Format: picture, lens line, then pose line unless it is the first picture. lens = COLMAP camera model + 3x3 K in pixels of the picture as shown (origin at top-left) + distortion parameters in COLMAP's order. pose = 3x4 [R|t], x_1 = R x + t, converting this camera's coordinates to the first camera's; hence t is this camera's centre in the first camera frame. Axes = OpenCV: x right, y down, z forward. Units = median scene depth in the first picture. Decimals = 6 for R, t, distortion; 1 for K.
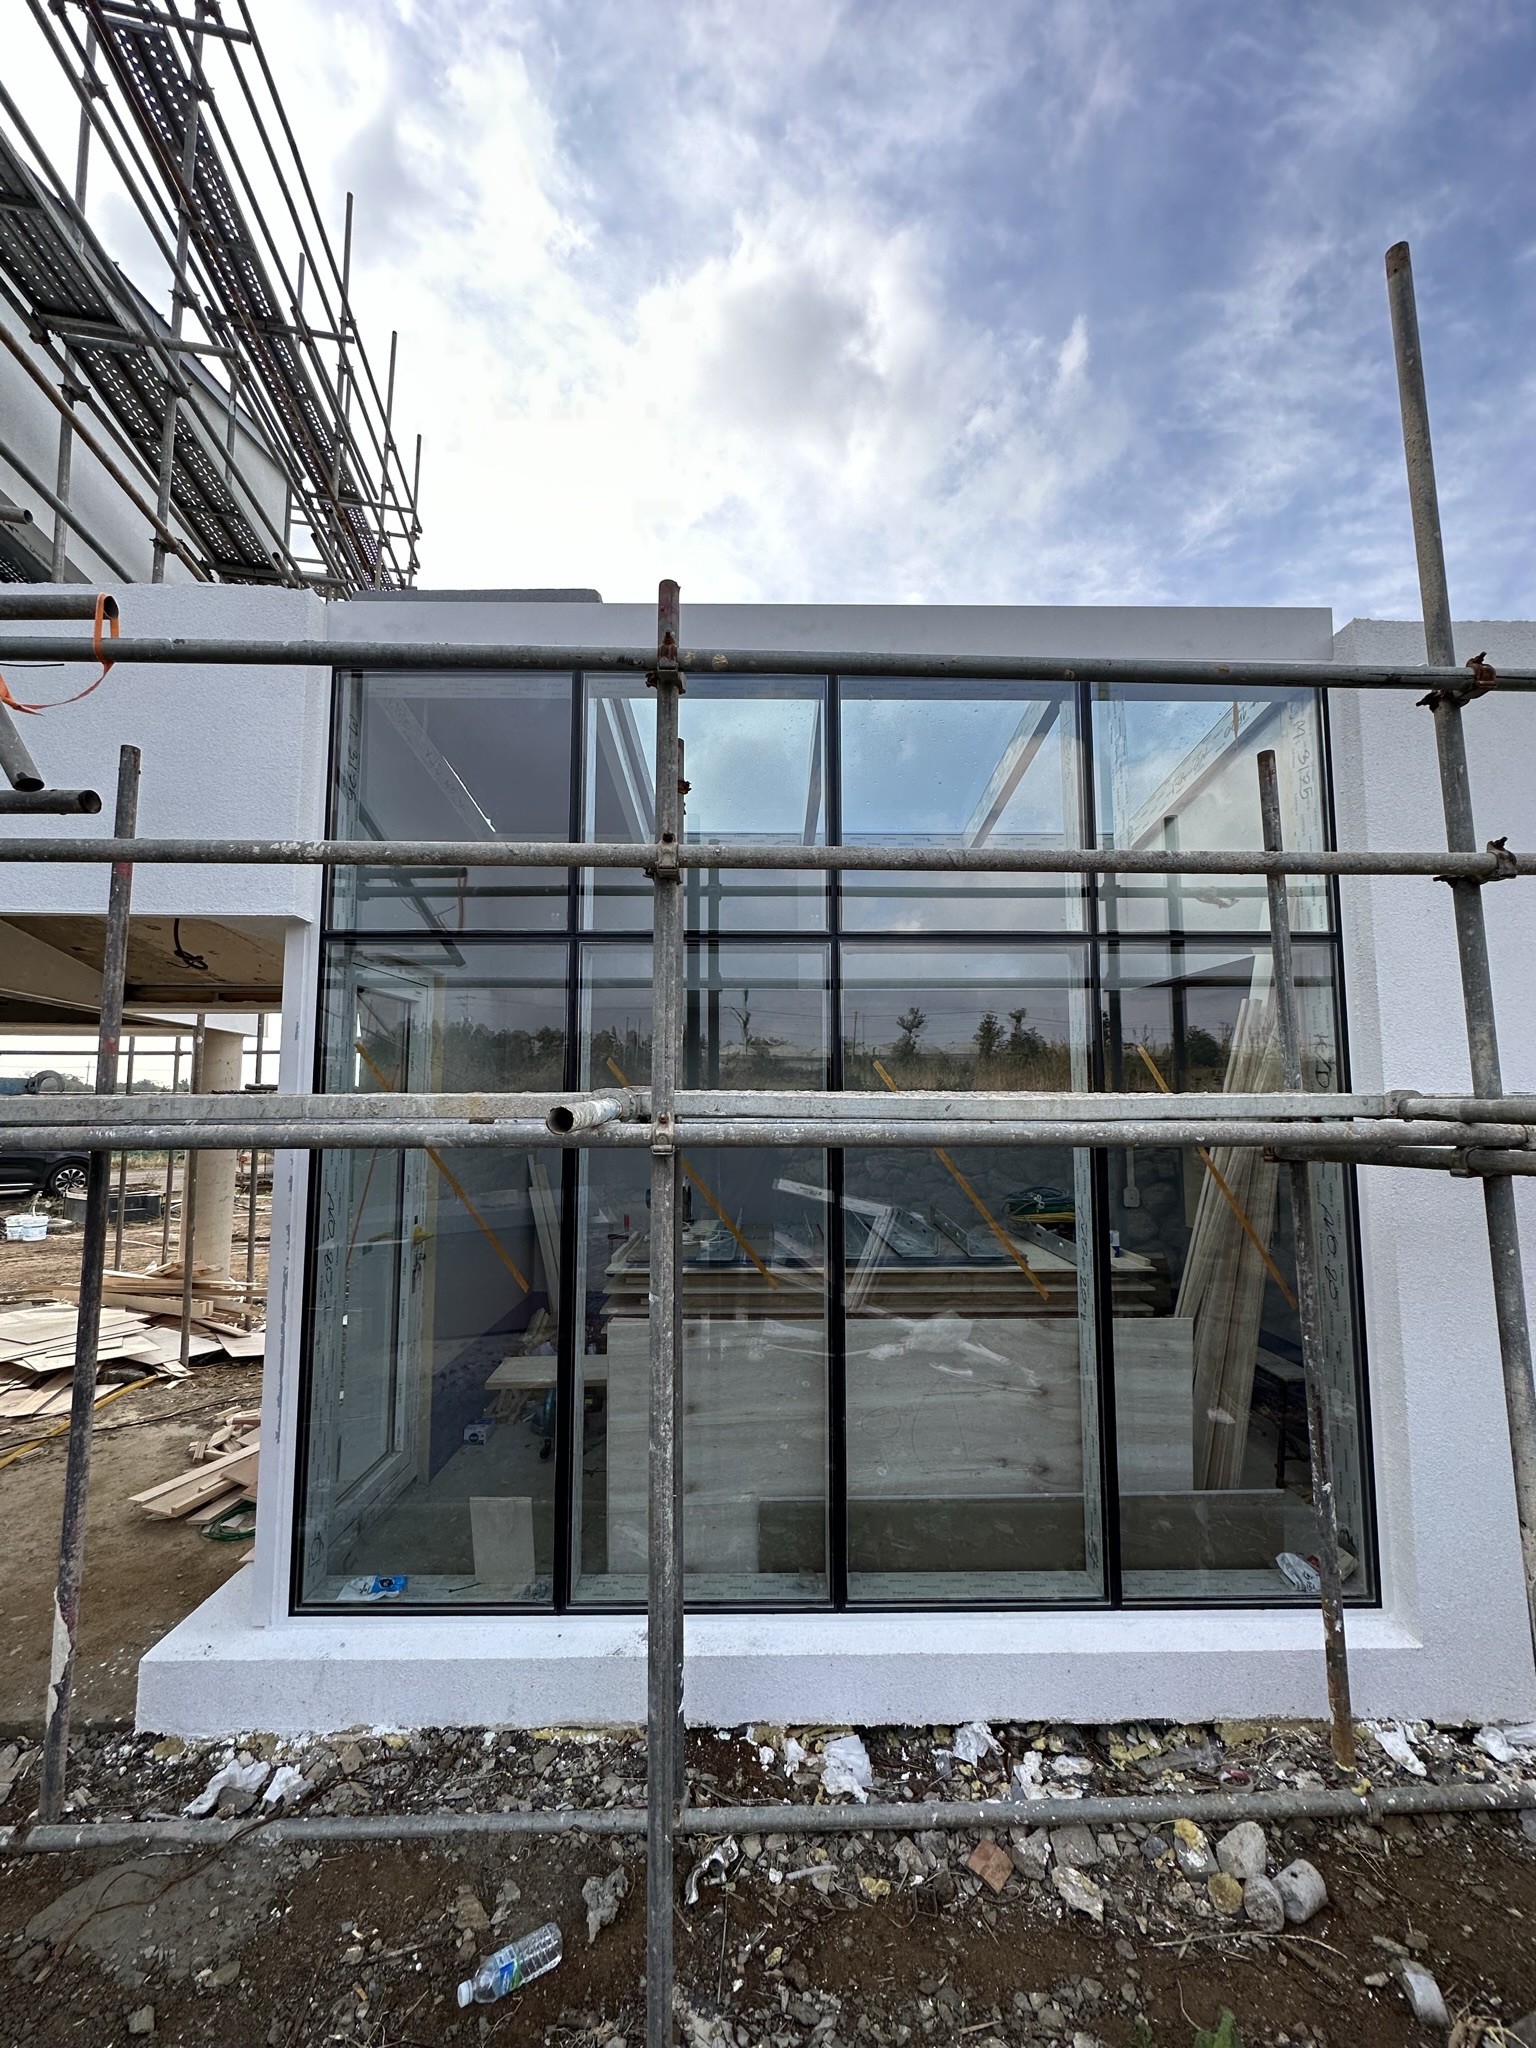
lens RADIAL K [[829.0, 0, 770.6], [0, 829.0, 1032.5], [0, 0, 1]] dist [-0.002238, -0.000114]
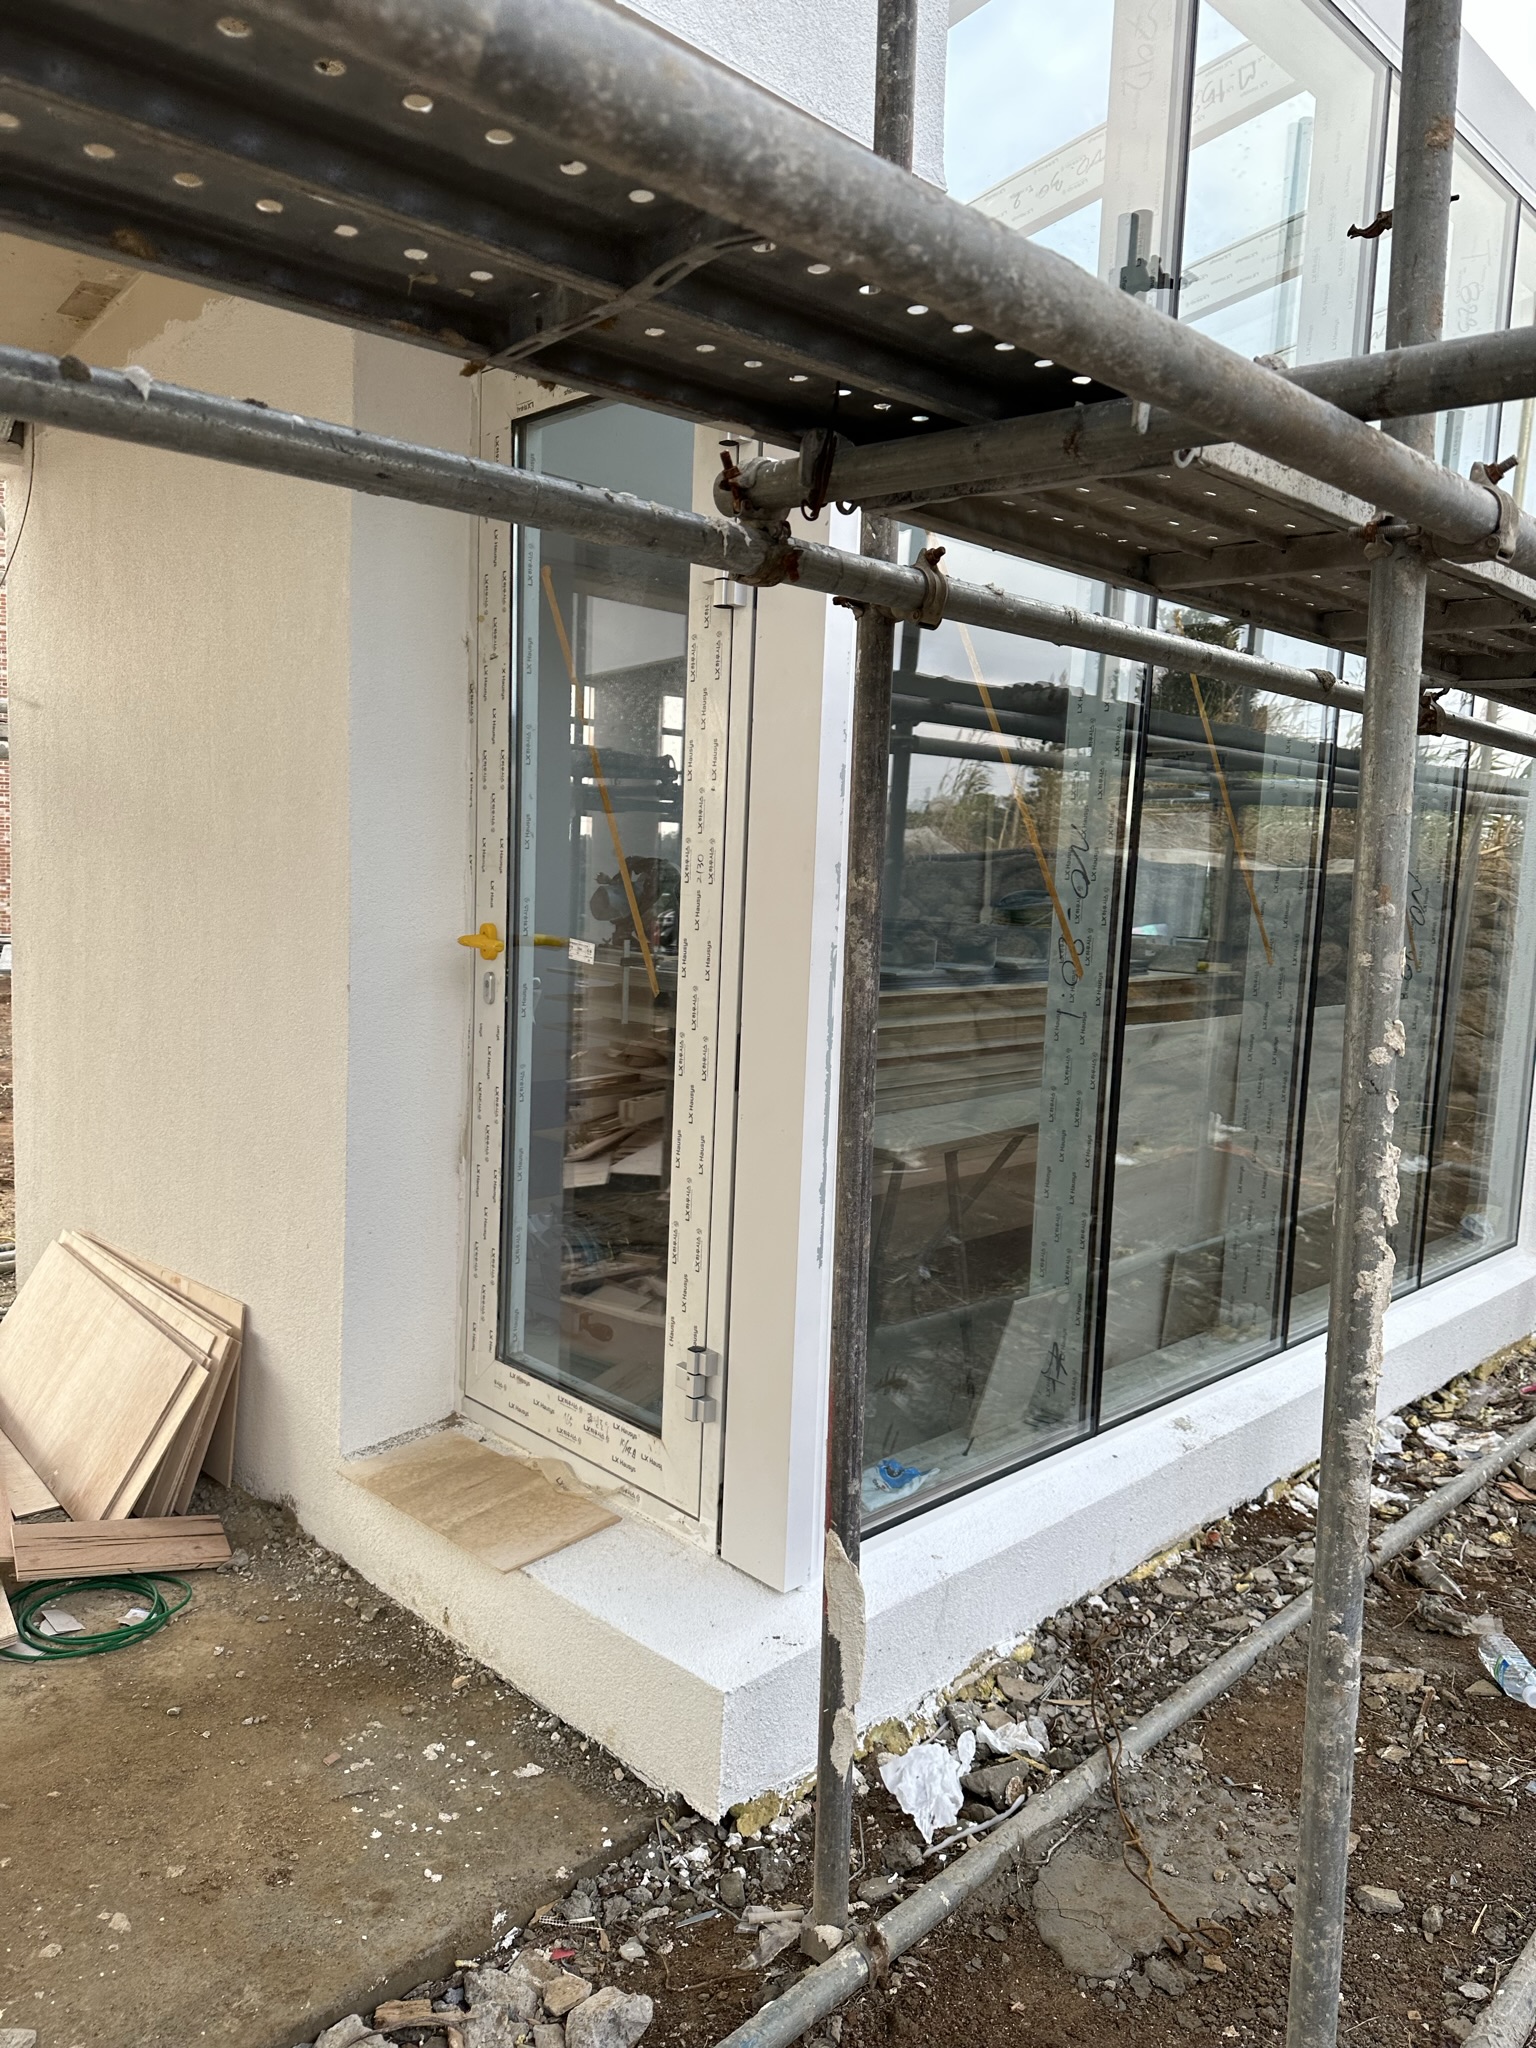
lens RADIAL K [[1451.2, 0, 768.0], [0, 1451.2, 1024.0], [0, 0, 1]] dist [-0.006942, -0.003403]
pose [[0.718401, -0.049240, 0.693884, -1.373811], [-0.088445, 0.982931, 0.161322, 0.213120], [-0.689983, -0.177265, 0.701784, 0.436924]]
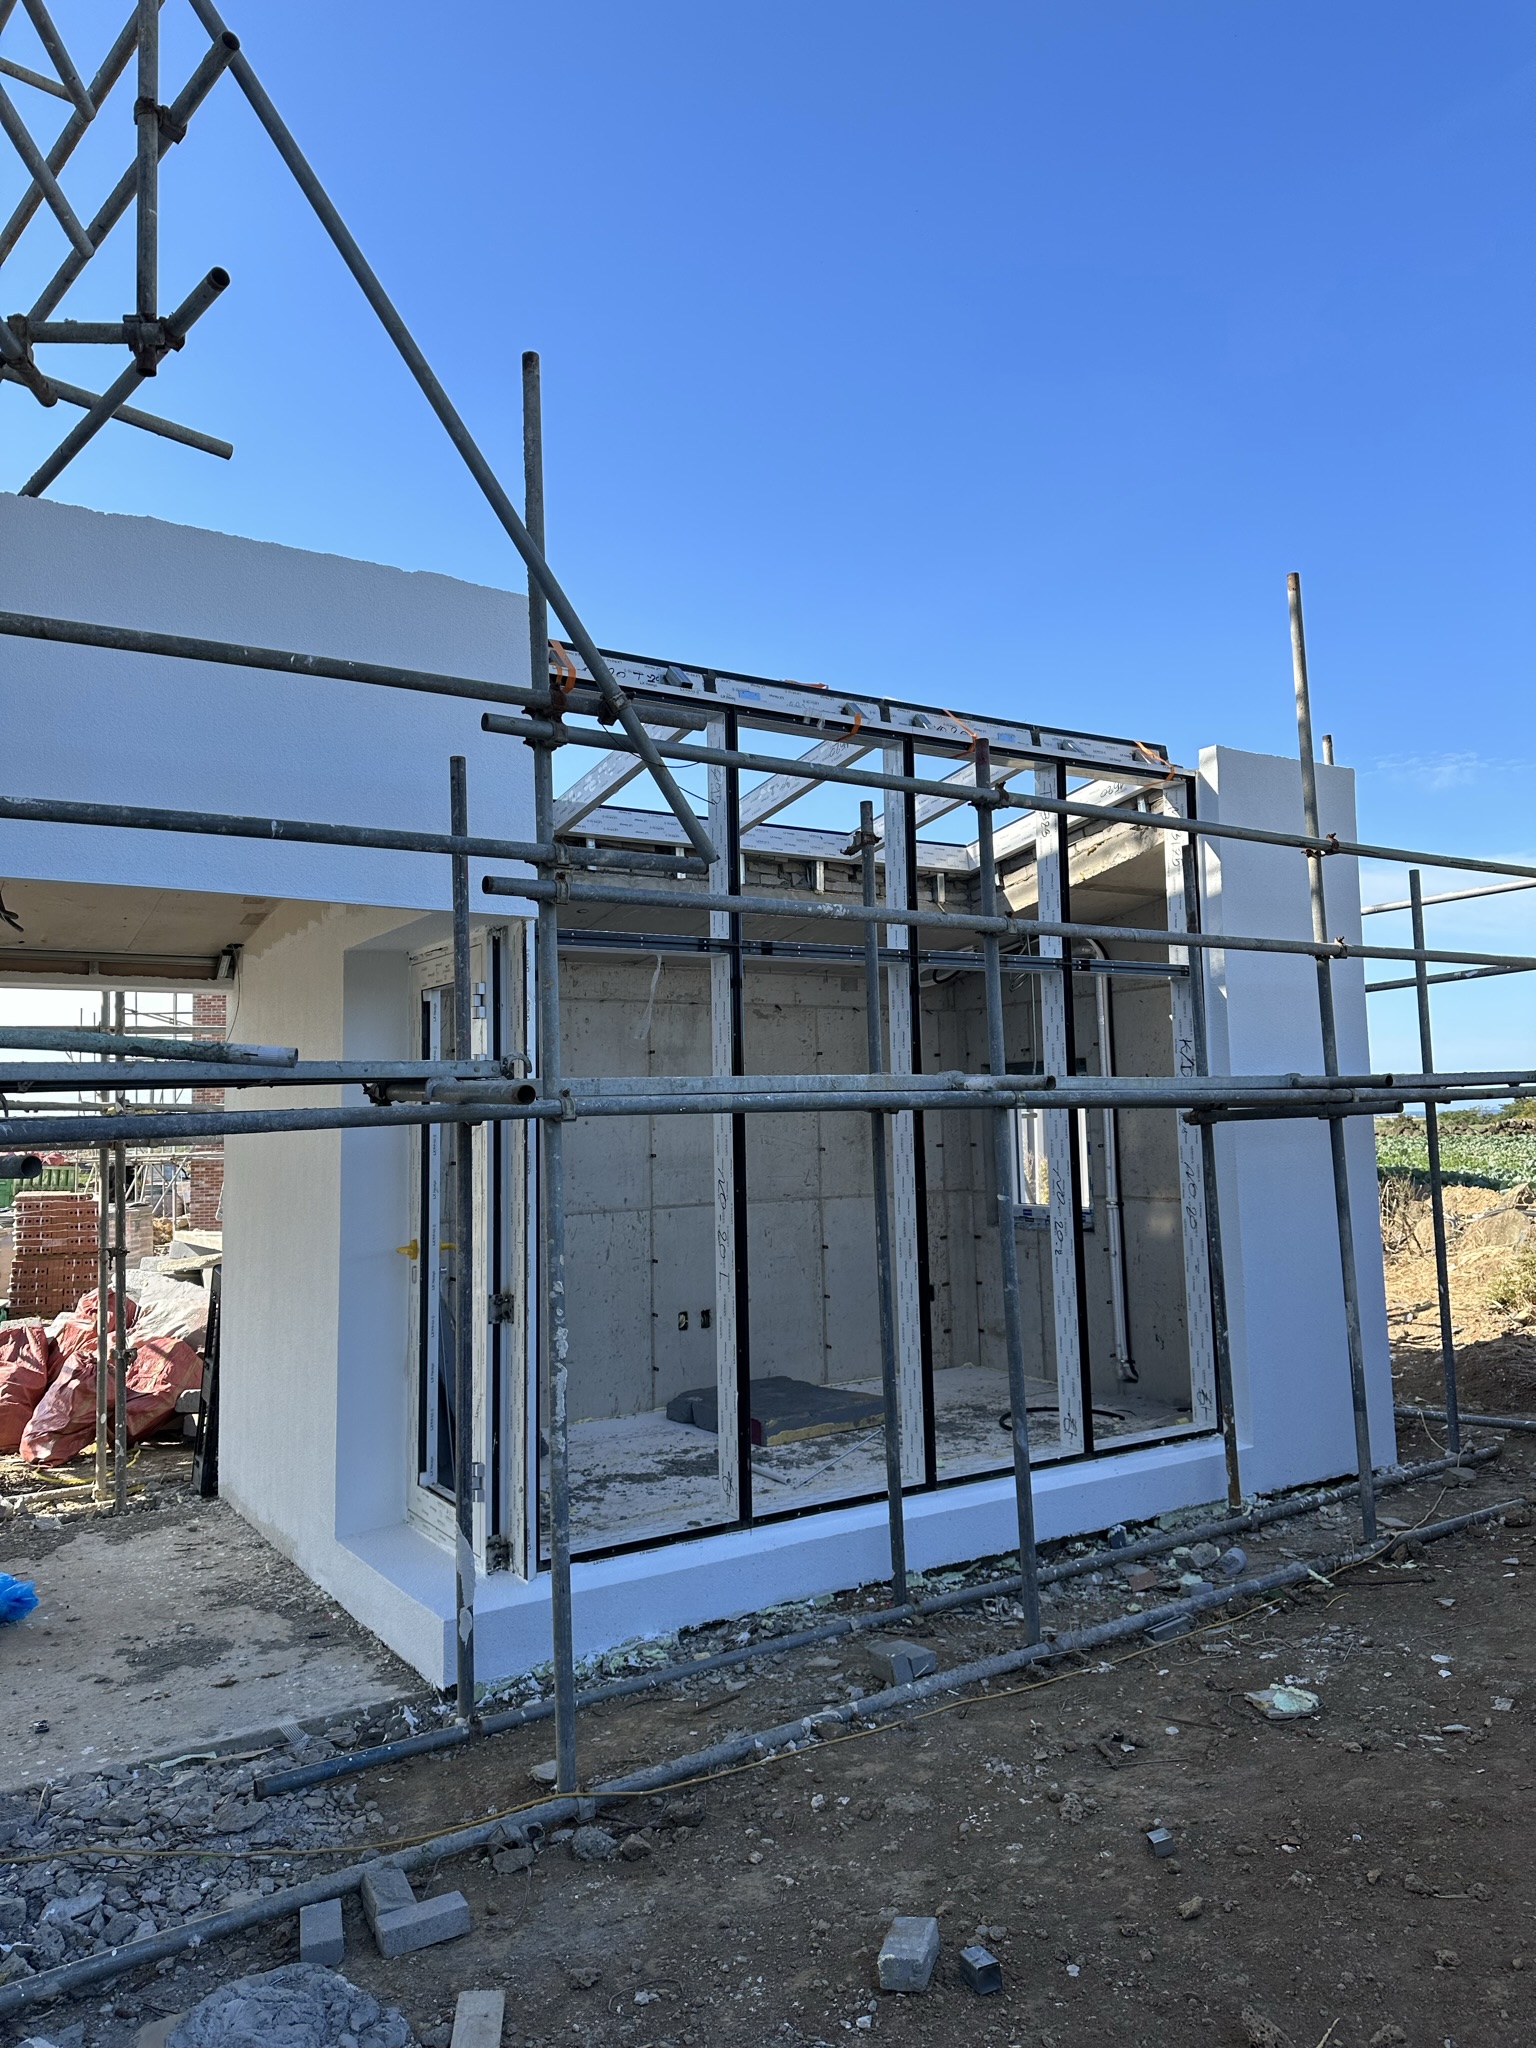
lens RADIAL K [[1451.2, 0, 768.0], [0, 1451.2, 1024.0], [0, 0, 1]] dist [-0.006942, -0.003403]
pose [[0.849910, 0.018963, 0.526586, -1.431591], [-0.019491, 0.999800, -0.004545, 0.000554], [-0.526567, -0.006401, 0.850110, -0.810783]]
